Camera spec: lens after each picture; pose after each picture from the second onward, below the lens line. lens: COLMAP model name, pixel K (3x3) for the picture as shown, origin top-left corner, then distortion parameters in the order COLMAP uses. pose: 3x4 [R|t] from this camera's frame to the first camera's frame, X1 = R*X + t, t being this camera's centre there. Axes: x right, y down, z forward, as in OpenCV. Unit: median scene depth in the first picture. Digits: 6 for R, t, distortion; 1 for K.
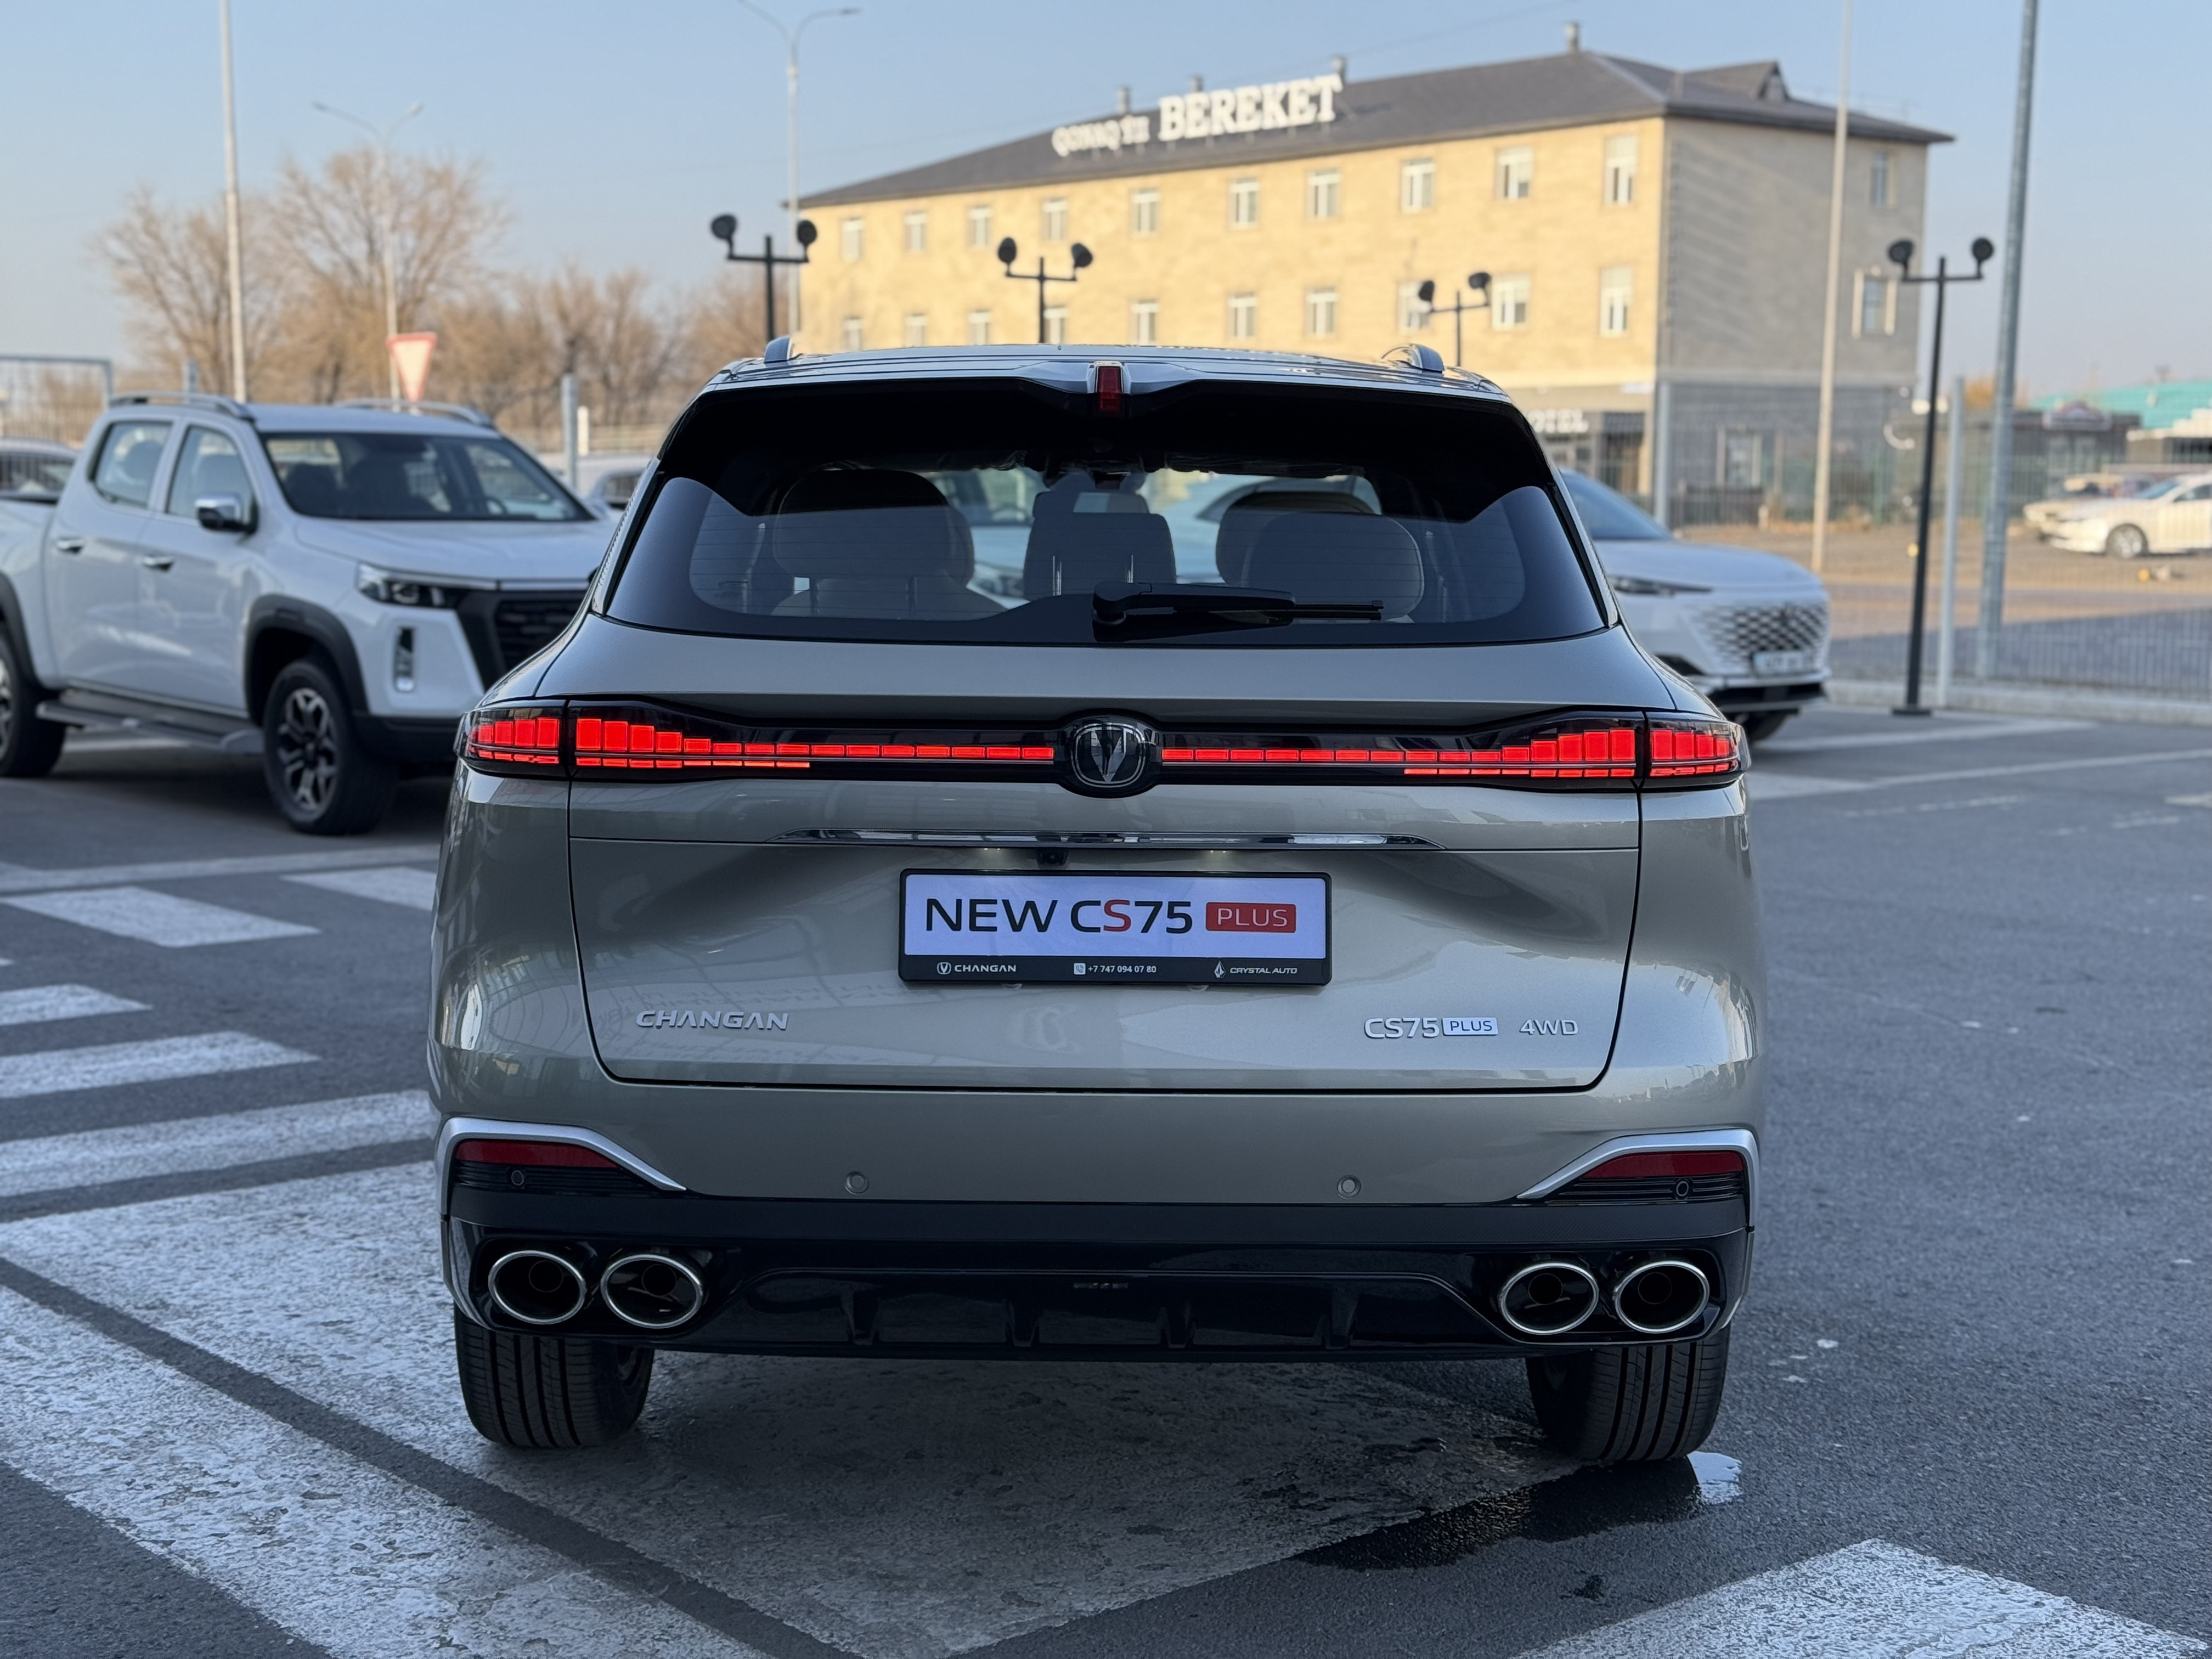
lens RADIAL K [[3073.5, 0, 1109.4], [0, 3073.5, 855.6], [0, 0, 1]] dist [0.219311, -0.507960]
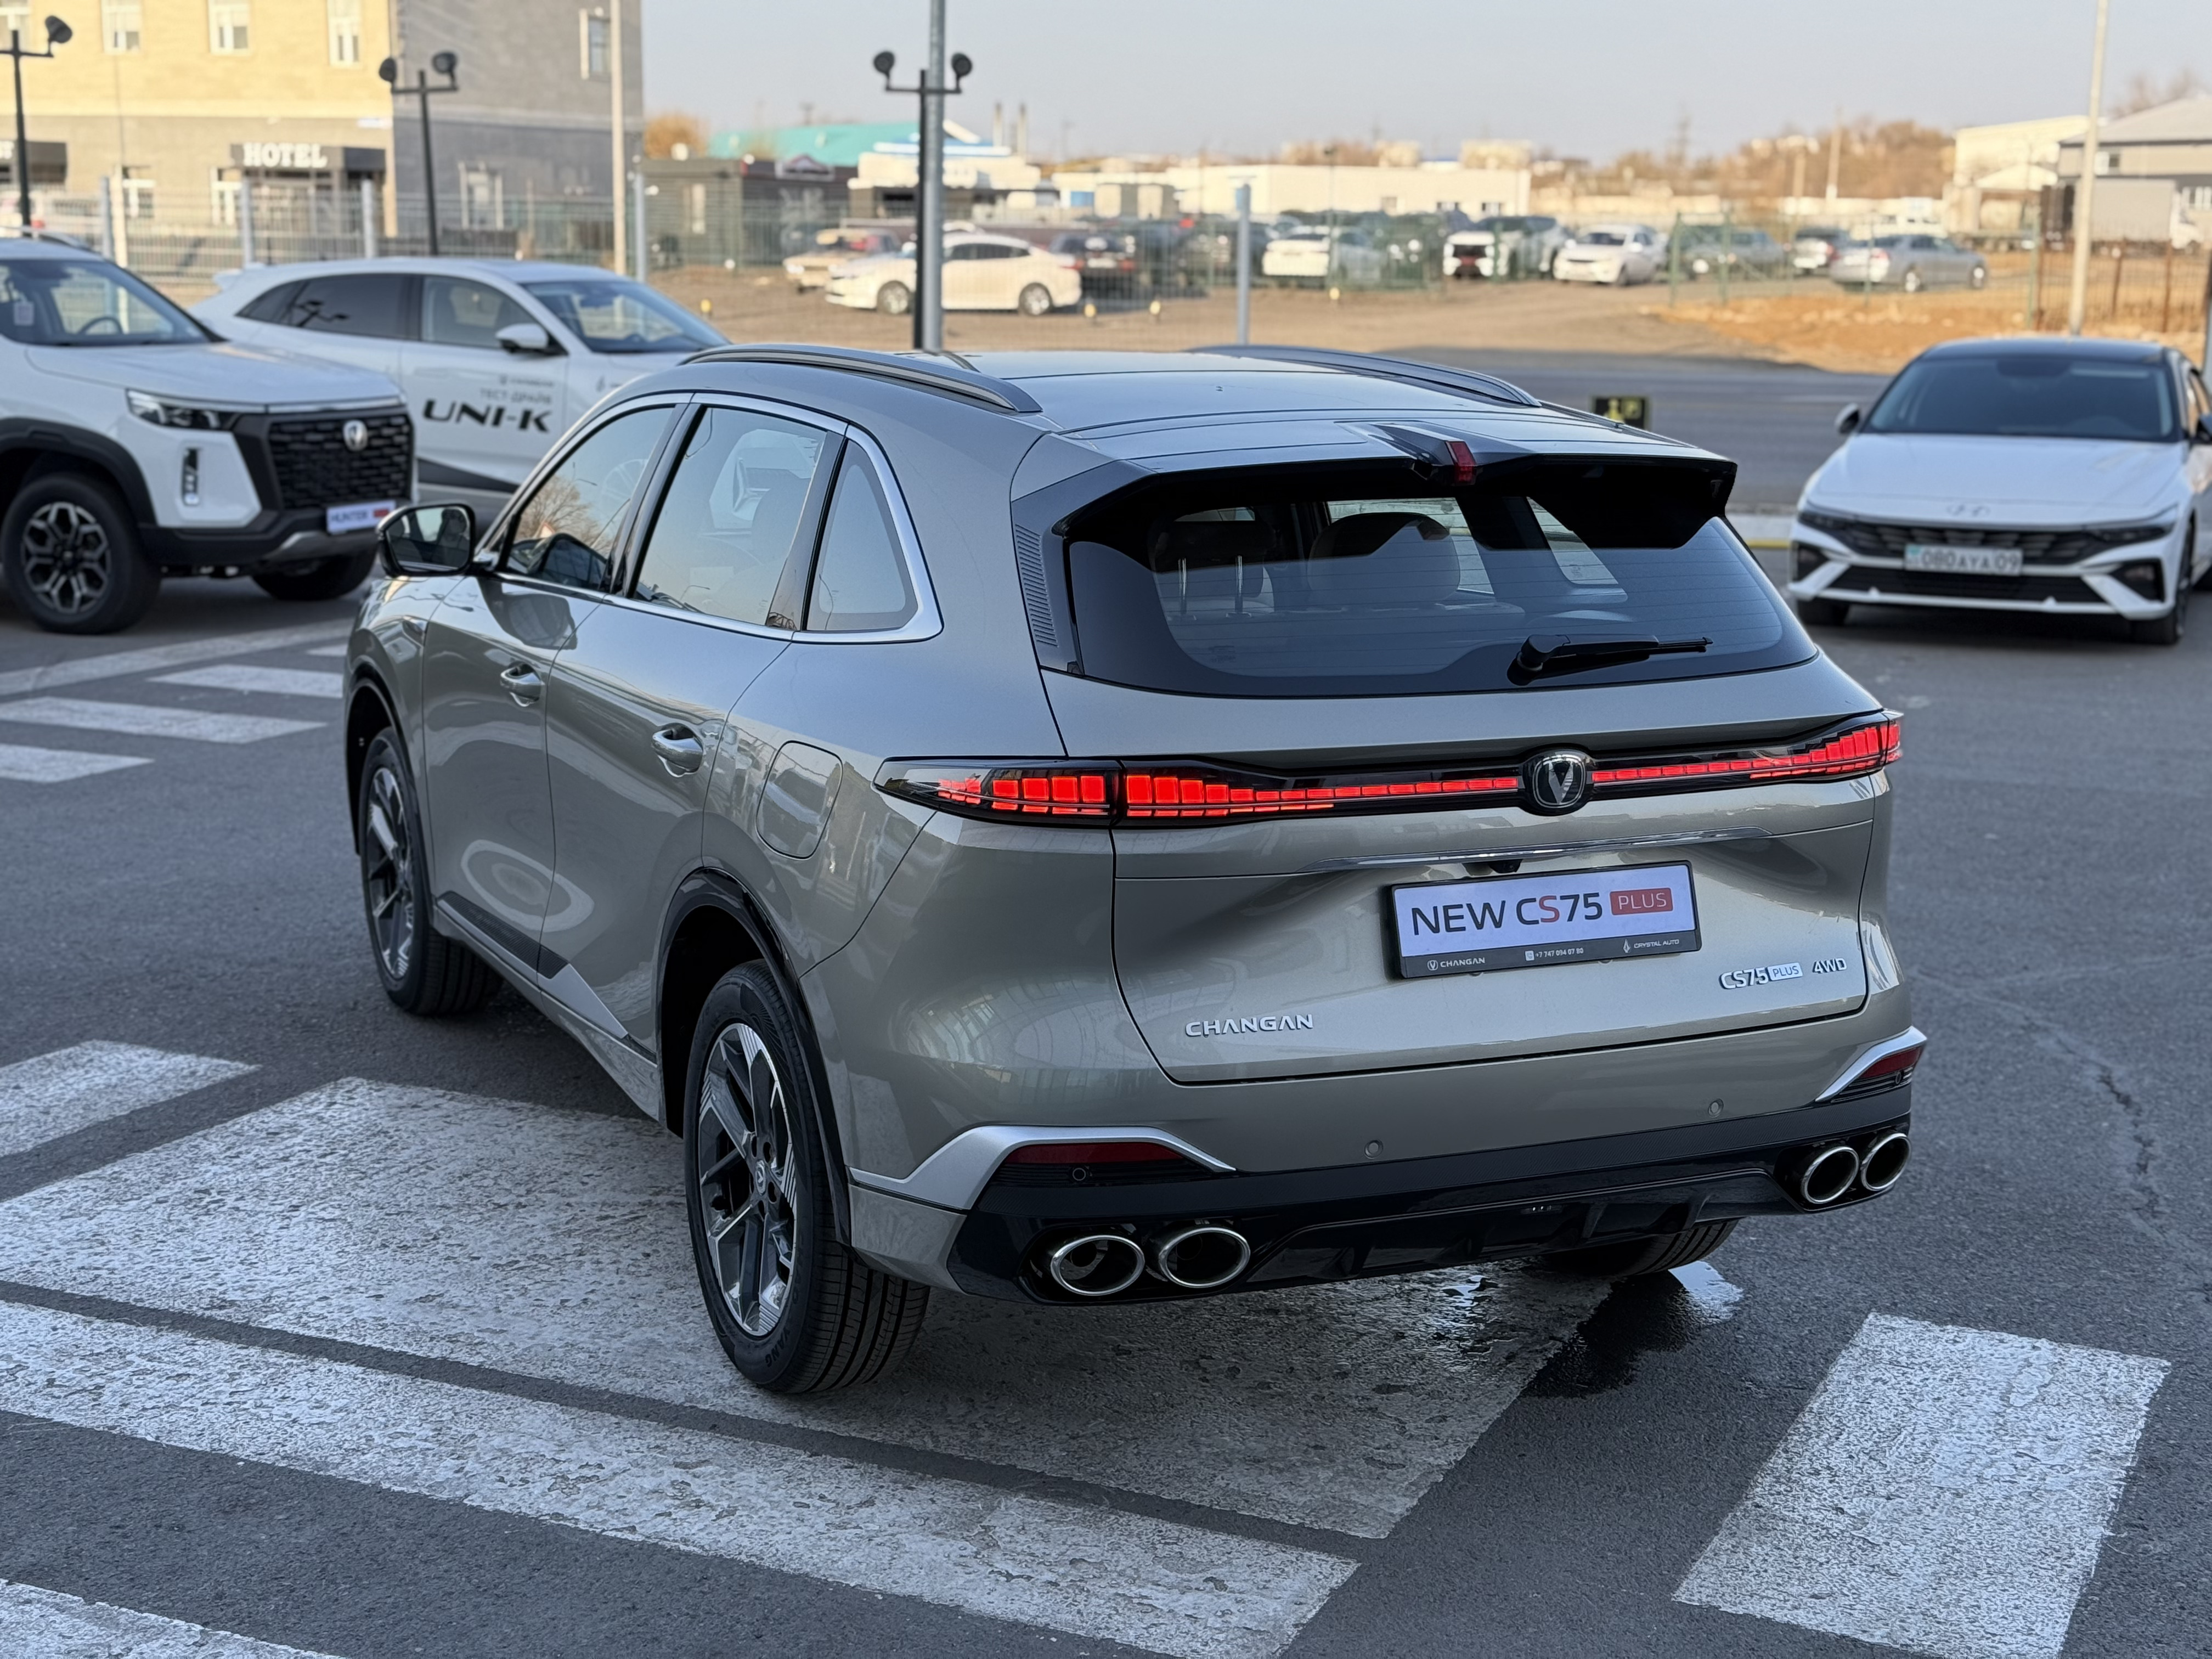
lens RADIAL K [[3073.5, 0, 1109.4], [0, 3073.5, 855.6], [0, 0, 1]] dist [0.219311, -0.507960]
pose [[0.912496, -0.076967, 0.401780, -0.639131], [0.041919, 0.994564, 0.095321, -0.124039], [-0.406933, -0.070138, 0.910761, -0.040829]]
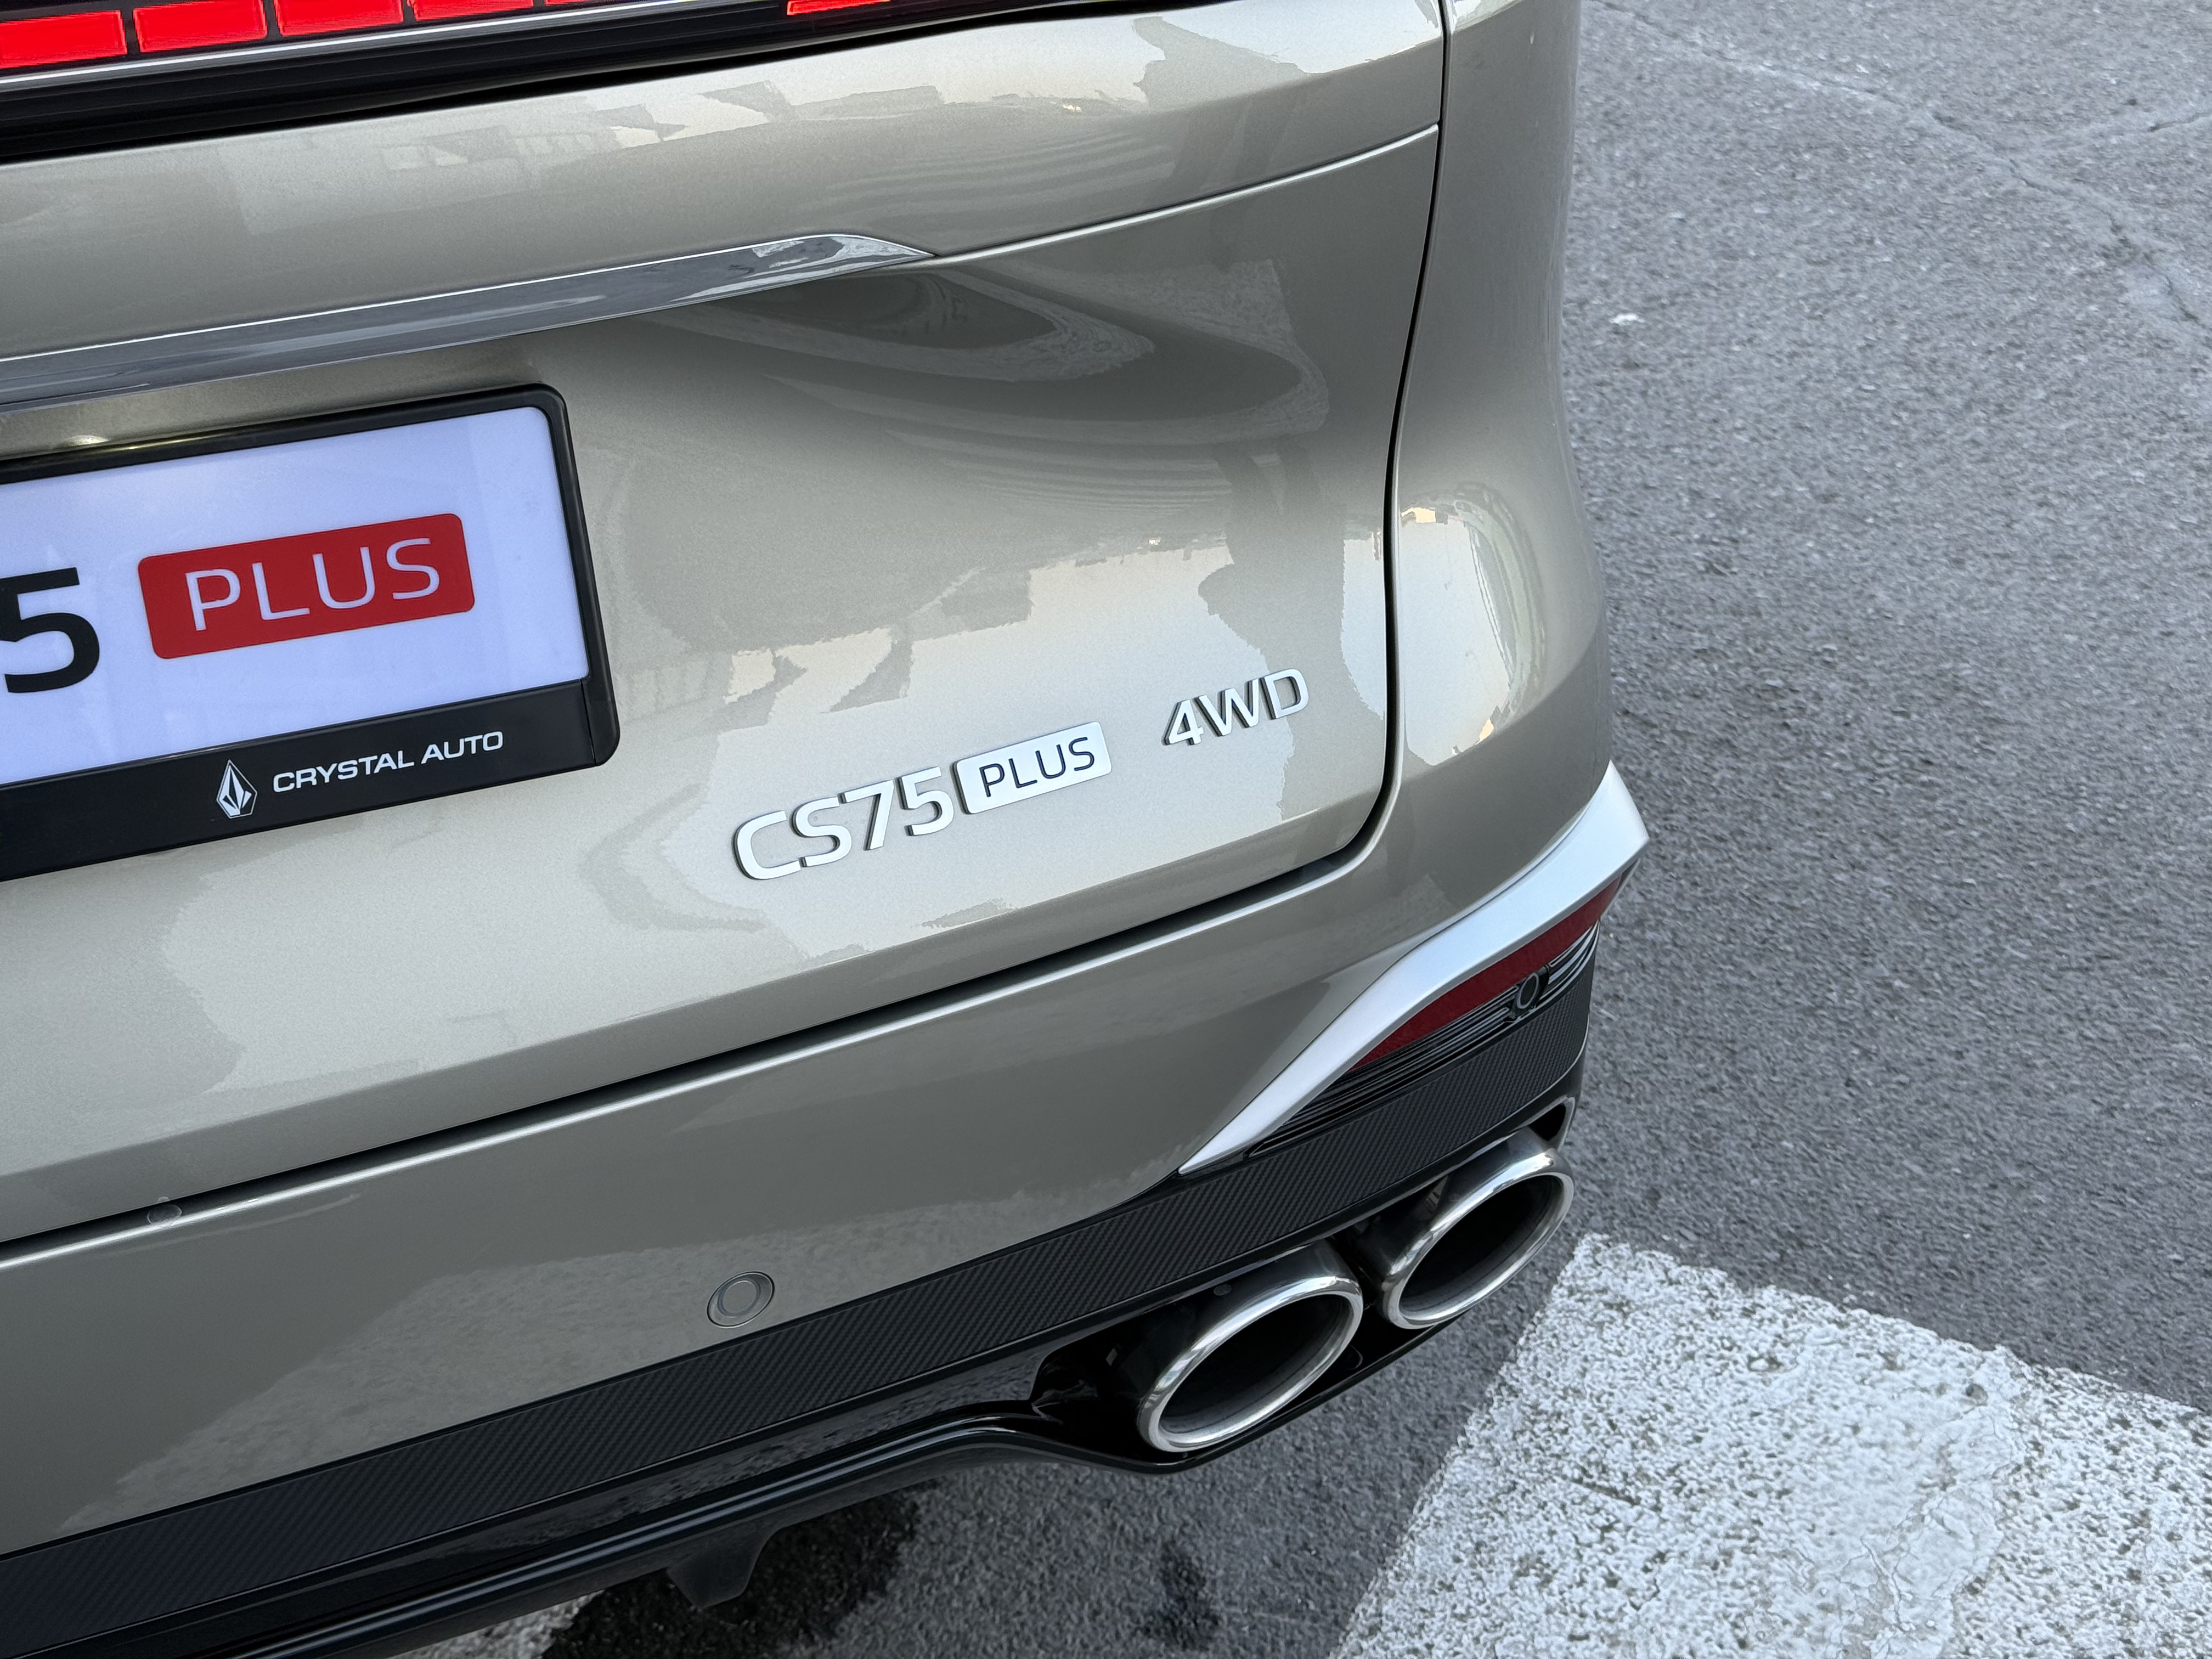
lens RADIAL K [[3073.5, 0, 1109.4], [0, 3073.5, 855.6], [0, 0, 1]] dist [0.219311, -0.507960]
pose [[0.924178, -0.204427, 0.322653, 0.016026], [0.054877, 0.907023, 0.417490, -0.072890], [-0.378000, -0.368128, 0.849469, 0.710295]]
